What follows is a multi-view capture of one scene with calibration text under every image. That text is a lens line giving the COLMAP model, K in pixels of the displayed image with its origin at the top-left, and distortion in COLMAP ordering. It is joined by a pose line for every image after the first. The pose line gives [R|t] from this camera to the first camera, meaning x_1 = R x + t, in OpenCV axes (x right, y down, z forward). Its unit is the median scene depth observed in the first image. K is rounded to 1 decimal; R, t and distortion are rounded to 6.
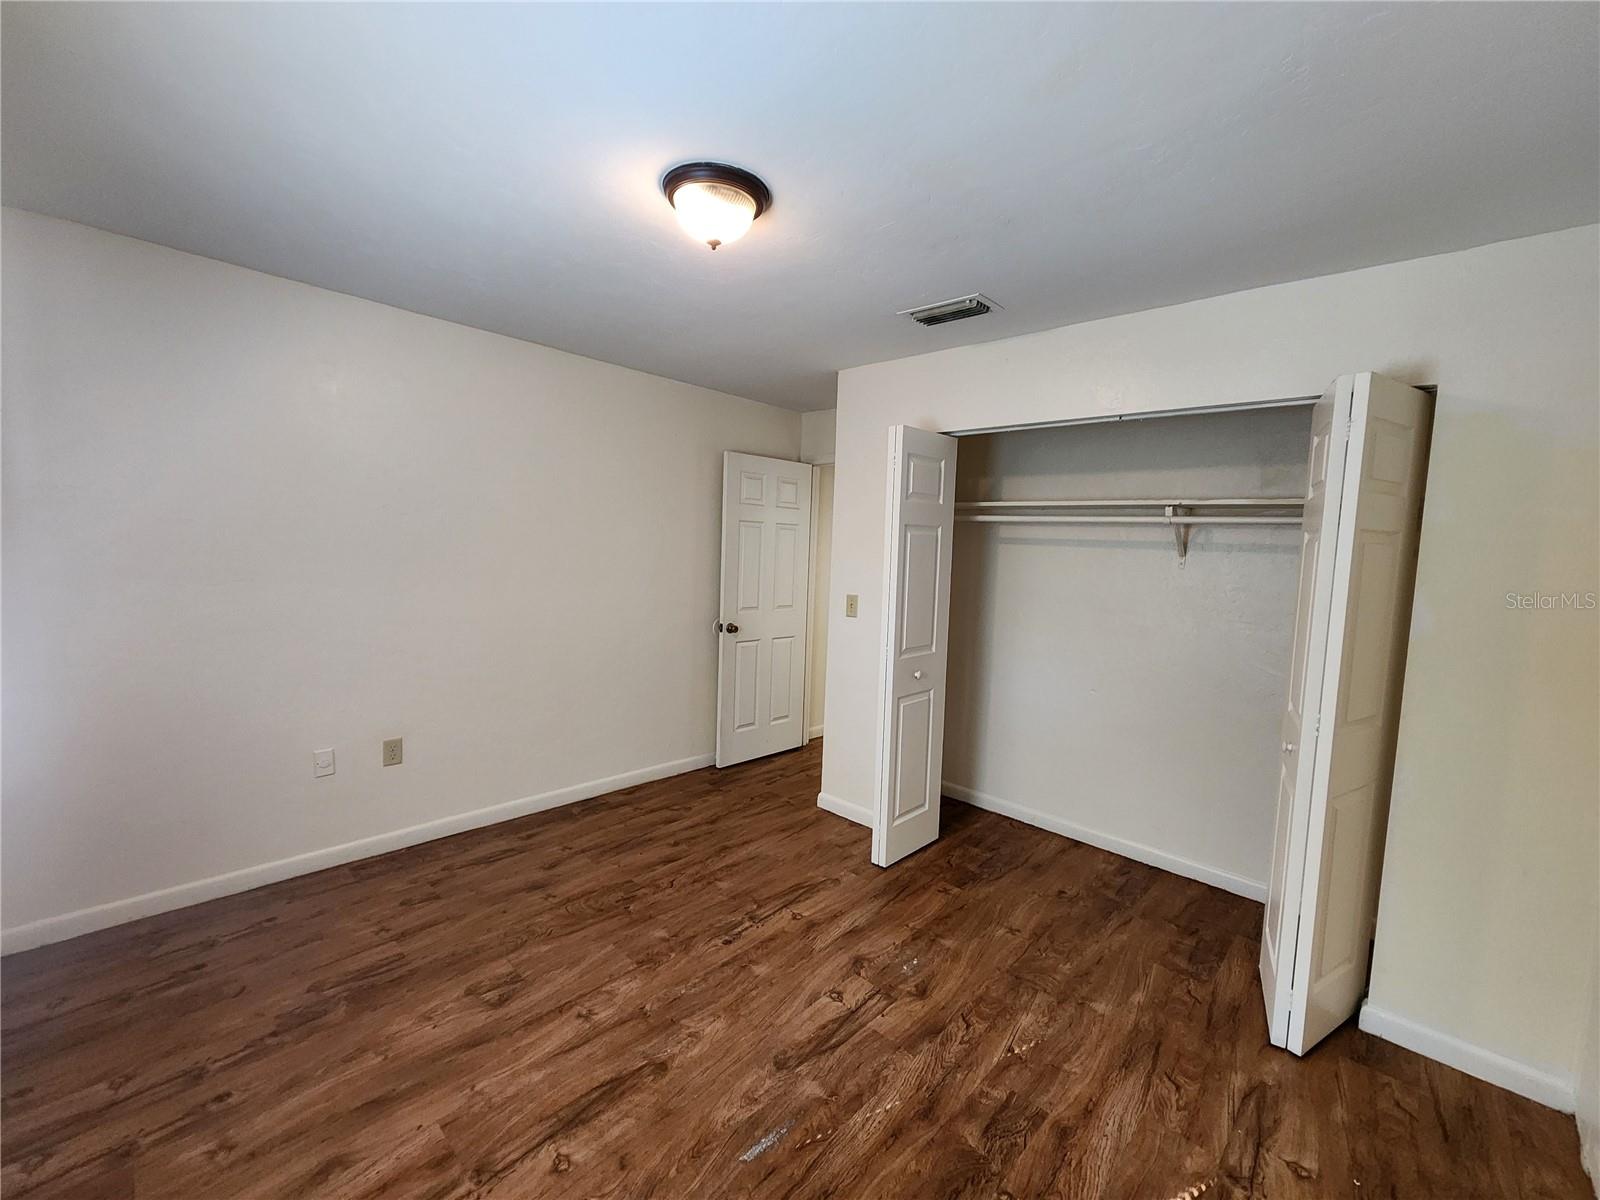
lens RADIAL K [[657.2, 0, 799.0], [0, 657.2, 600.8], [0, 0, 1]] dist [-0.002534, 0.000320]
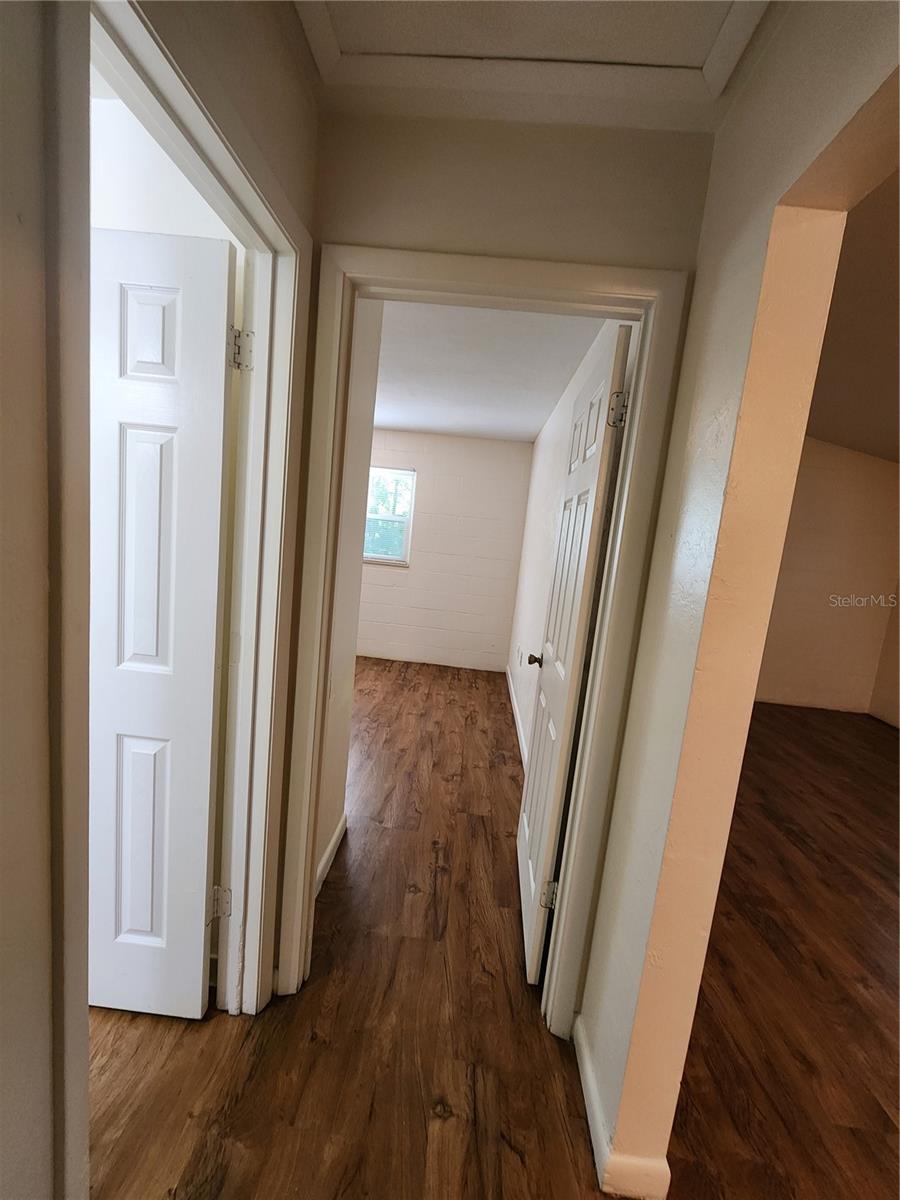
lens RADIAL K [[492.9, 0, 453.2], [0, 492.9, 601.0], [0, 0, 1]] dist [-0.002534, 0.000320]
pose [[-0.760025, -0.012956, -0.649765, 0.456451], [-0.165985, 0.970512, 0.174799, -0.147844], [0.628340, 0.240703, -0.739764, 1.970963]]
